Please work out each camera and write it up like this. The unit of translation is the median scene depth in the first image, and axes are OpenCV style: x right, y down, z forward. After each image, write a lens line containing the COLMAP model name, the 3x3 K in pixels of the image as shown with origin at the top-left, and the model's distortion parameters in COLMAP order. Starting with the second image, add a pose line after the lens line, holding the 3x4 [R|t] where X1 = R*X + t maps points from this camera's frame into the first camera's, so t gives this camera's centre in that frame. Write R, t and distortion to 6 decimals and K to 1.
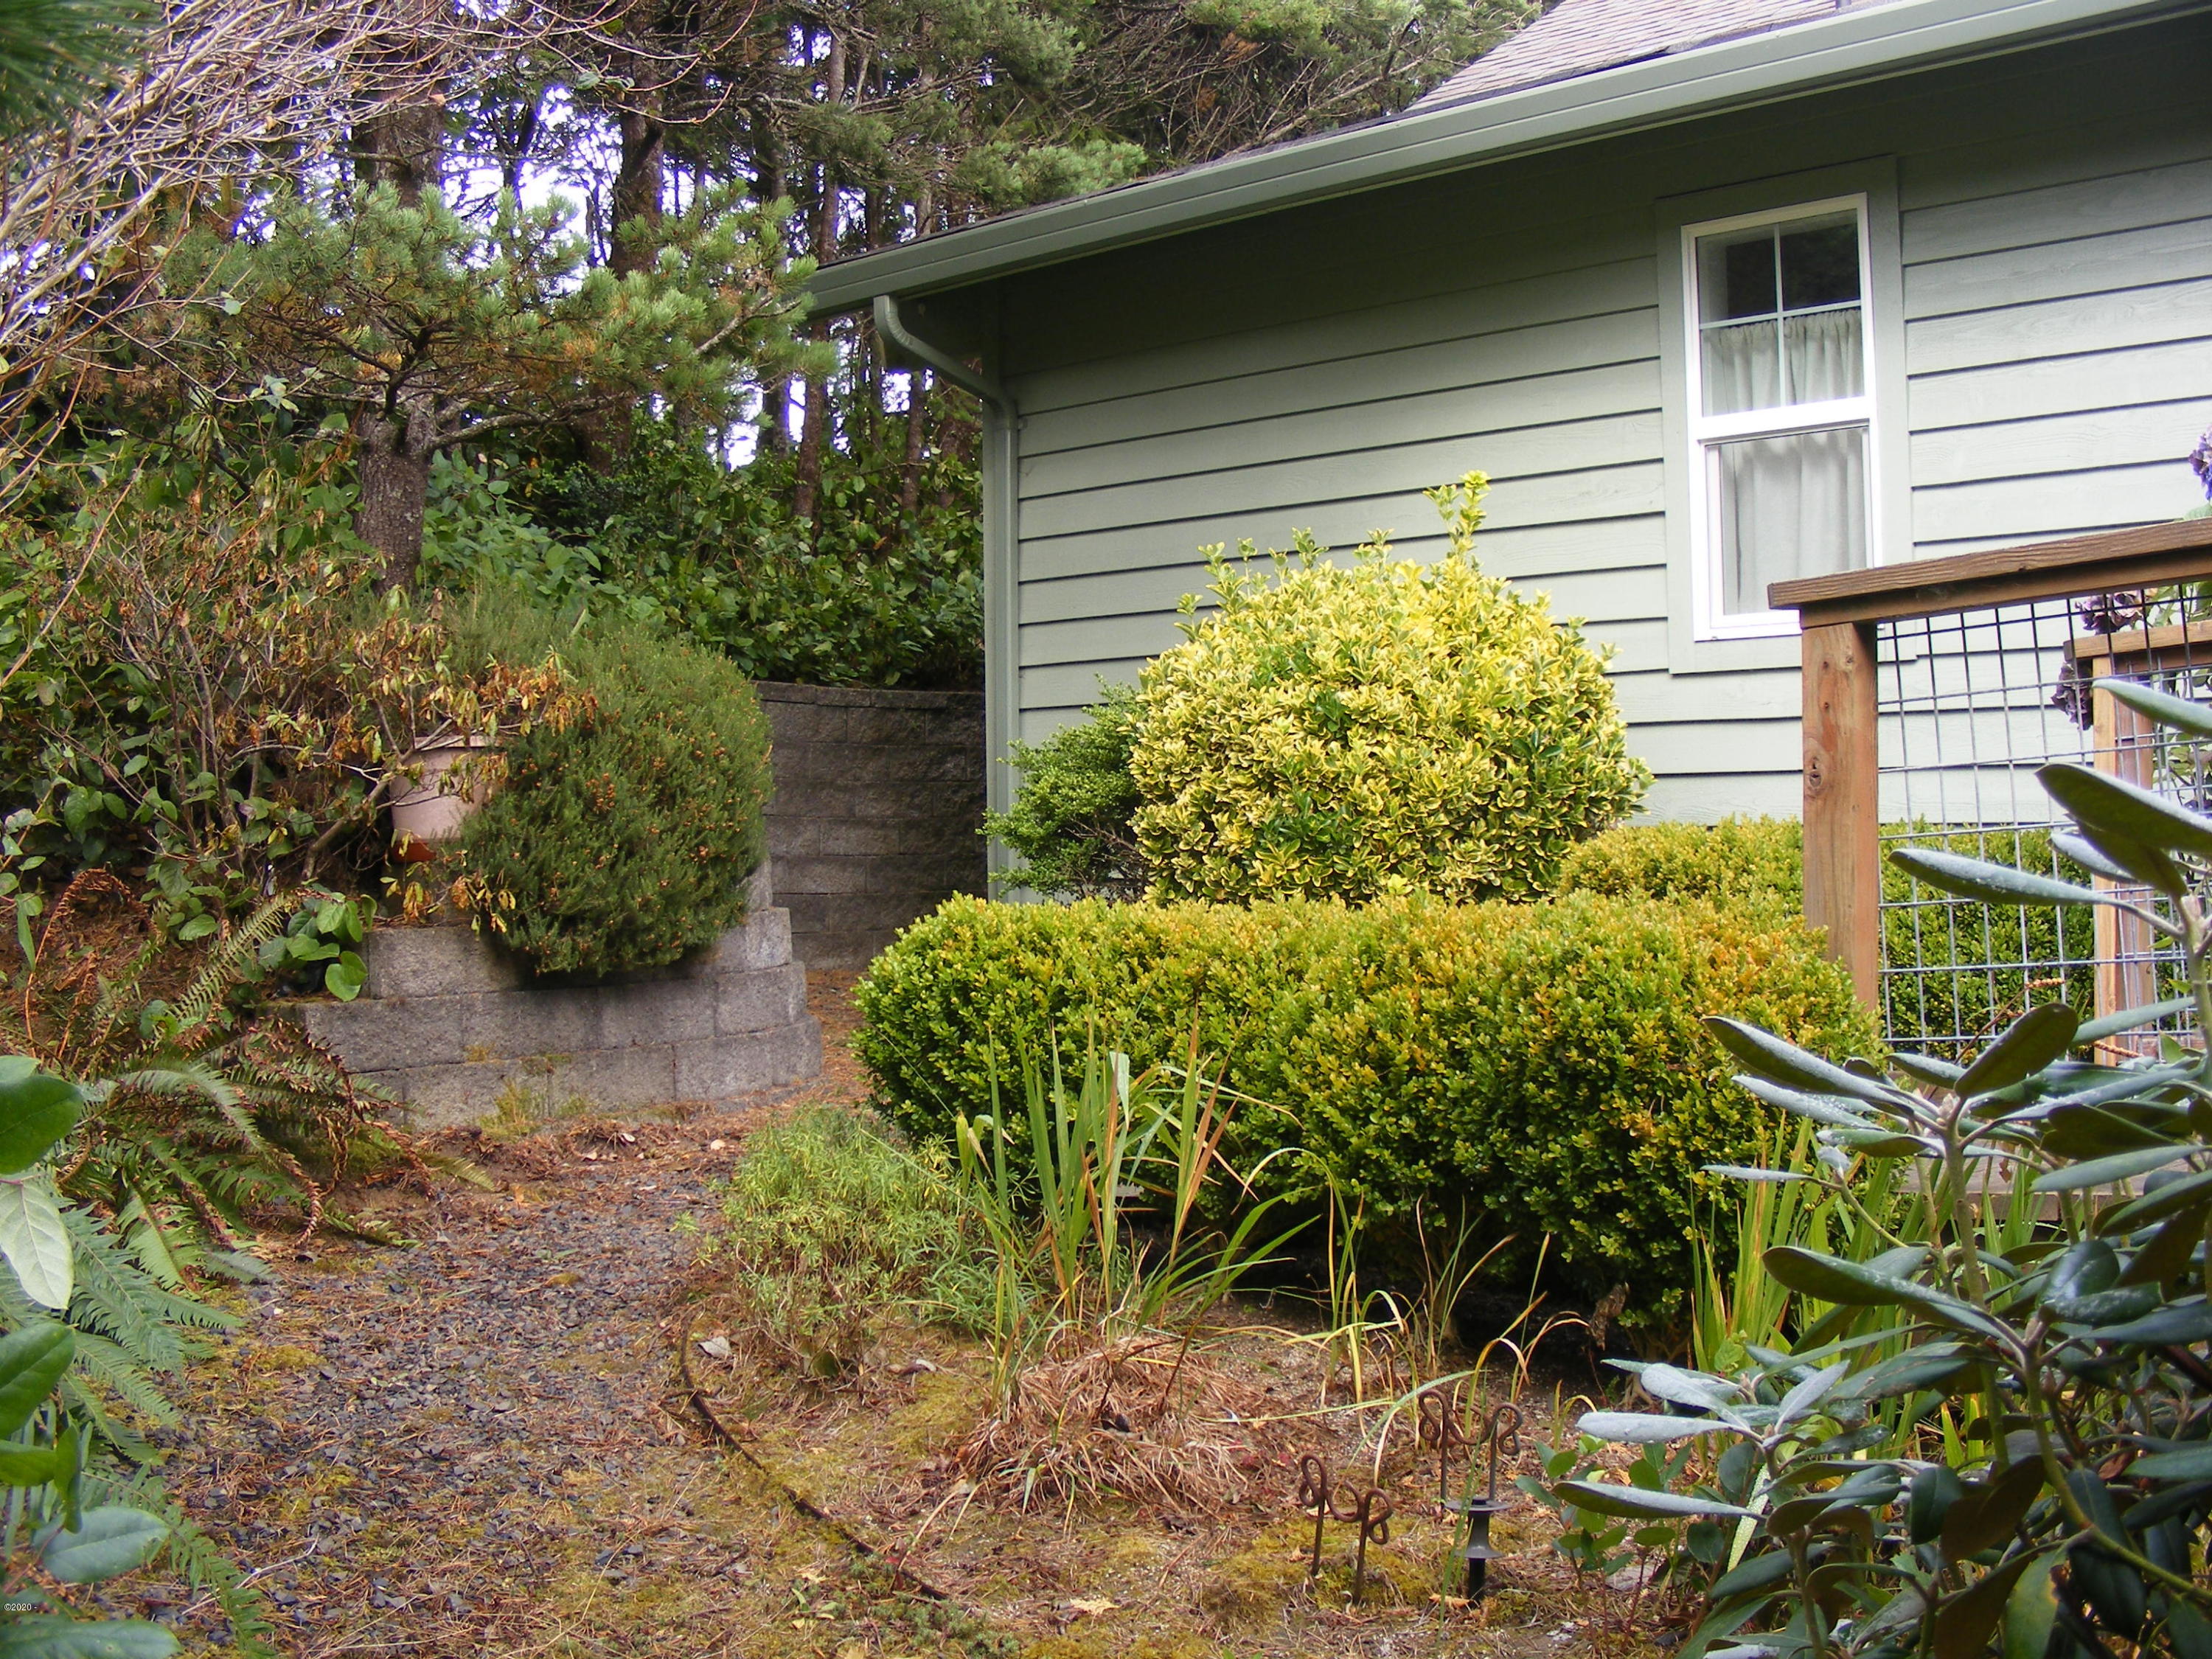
lens RADIAL K [[2504.9, 0, 1106.0], [0, 2504.9, 829.5], [0, 0, 1]] dist [-0.249367, 0.247116]
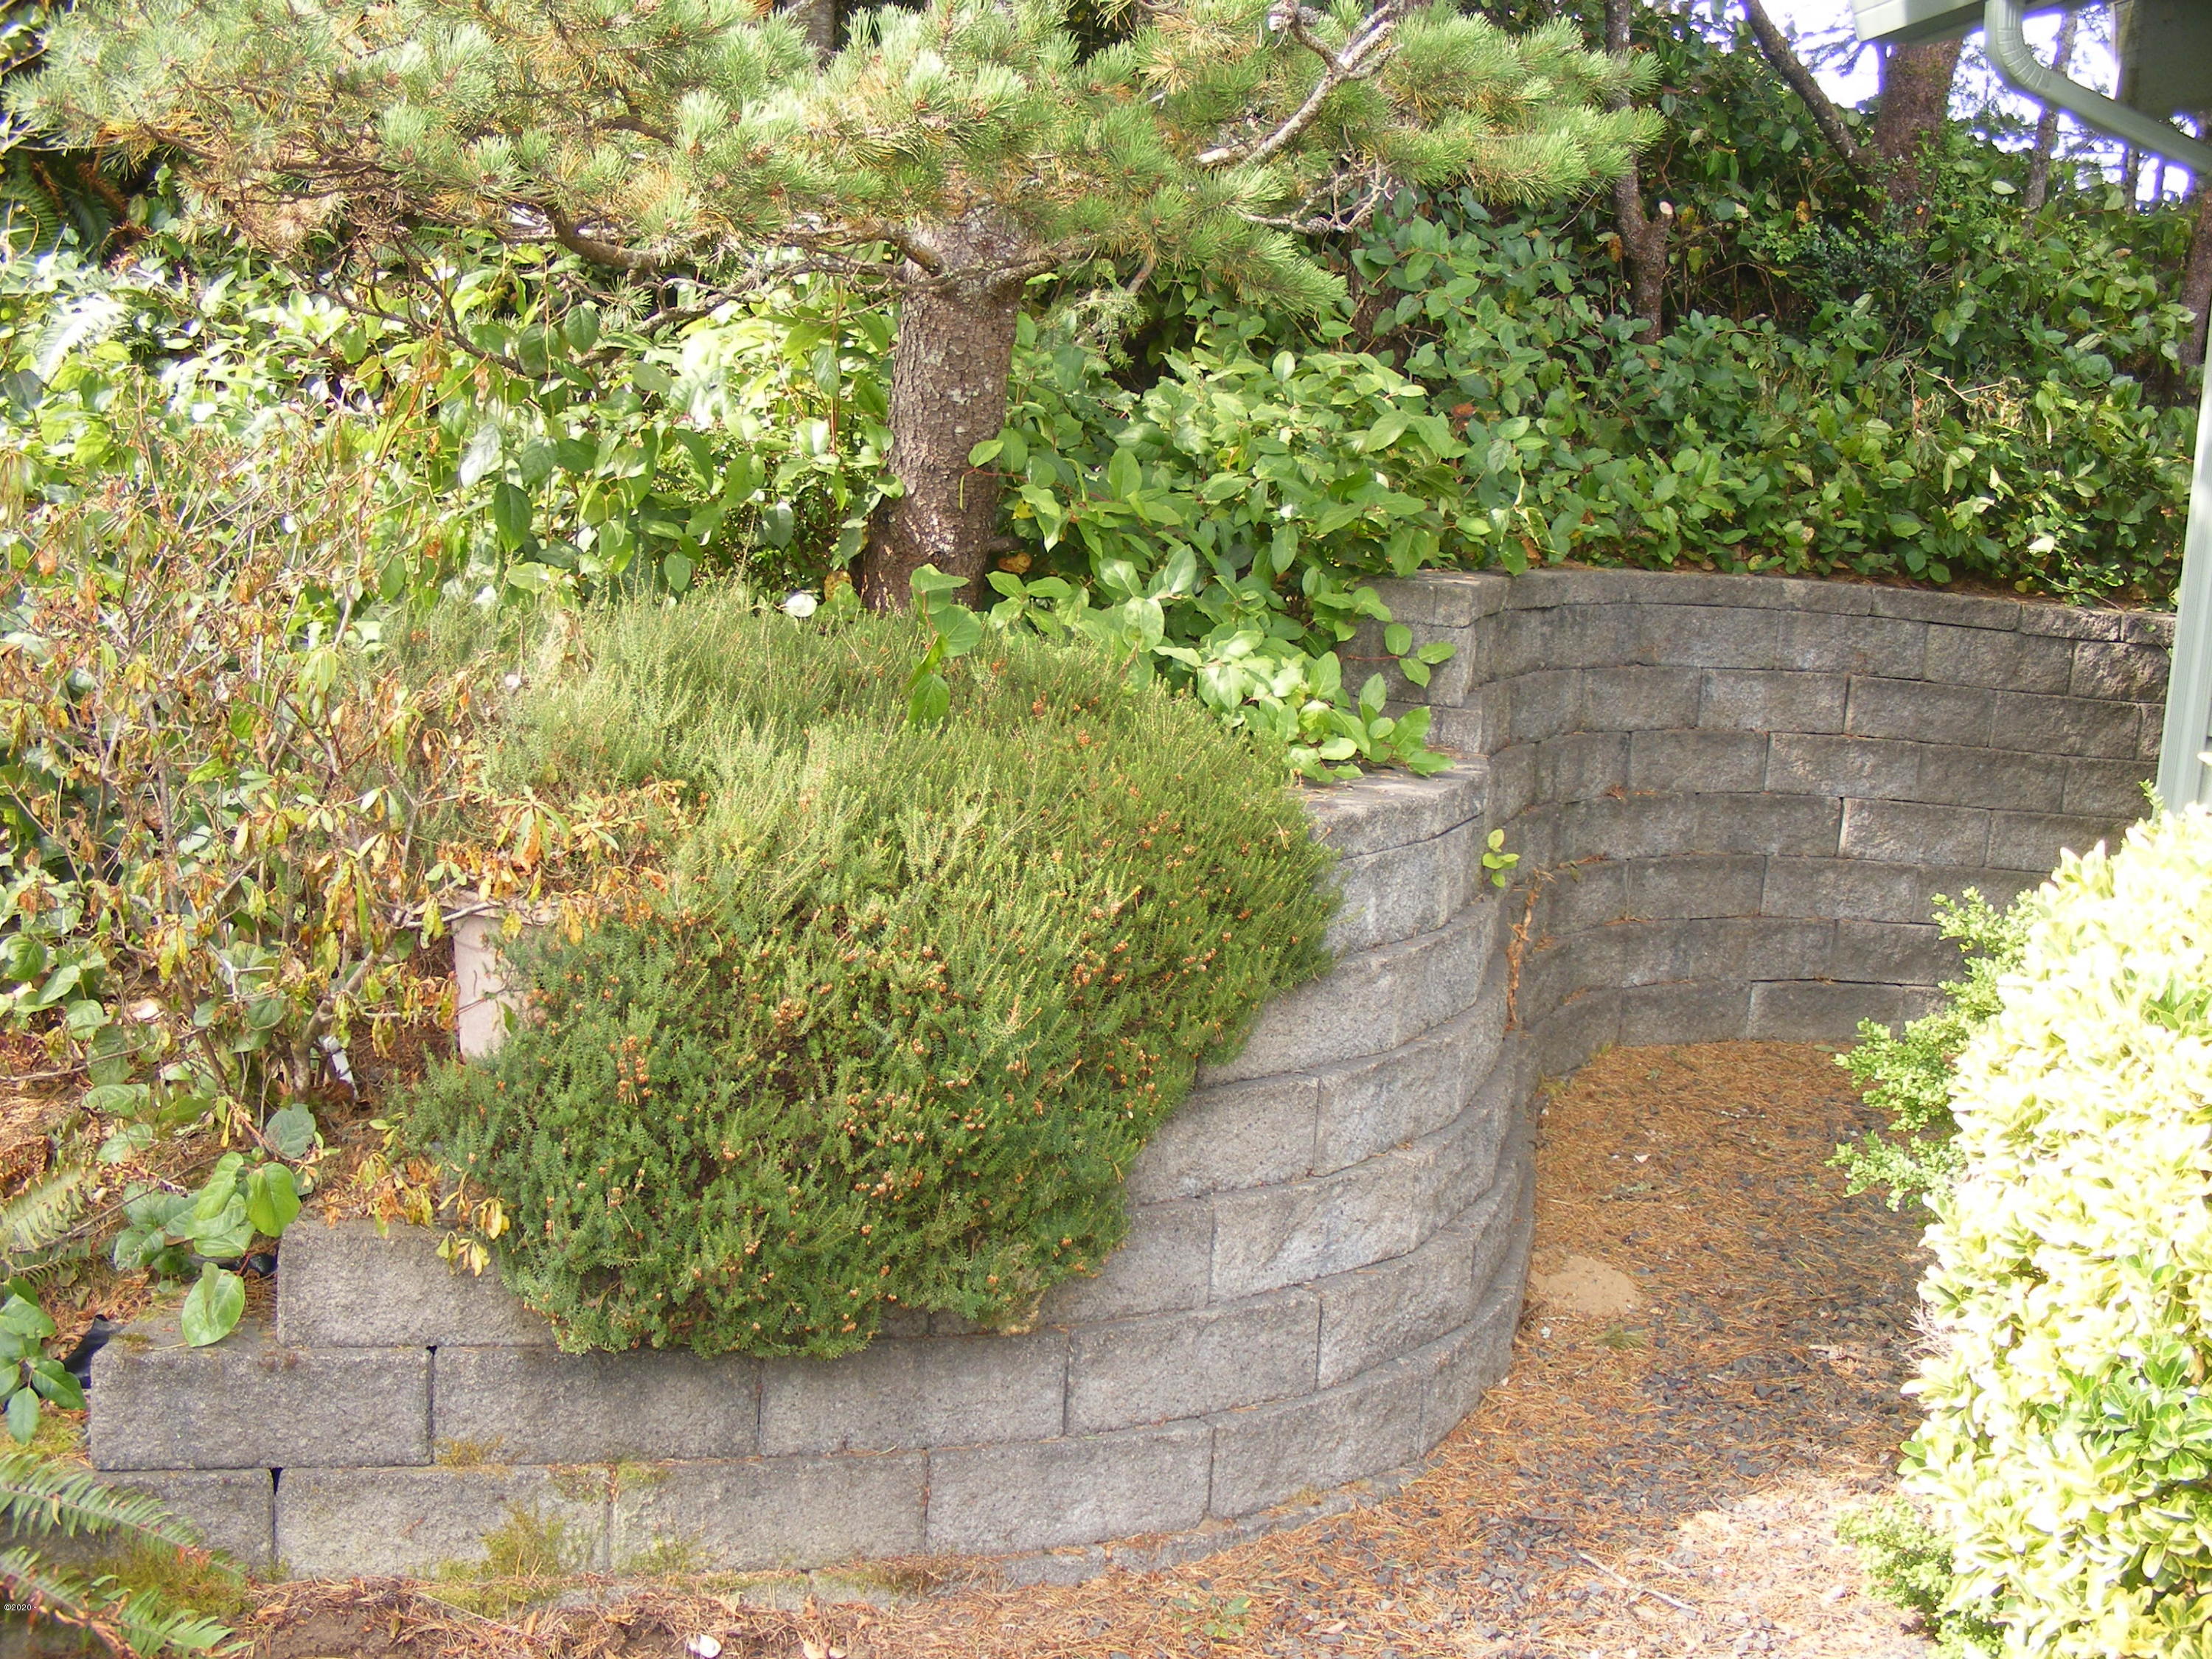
lens RADIAL K [[2504.9, 0, 1106.0], [0, 2504.9, 829.5], [0, 0, 1]] dist [-0.249367, 0.247116]
pose [[0.767444, 0.167492, -0.618850, 0.171792], [-0.079853, 0.982727, 0.166948, -0.144677], [0.636123, -0.078707, 0.767563, 0.604406]]
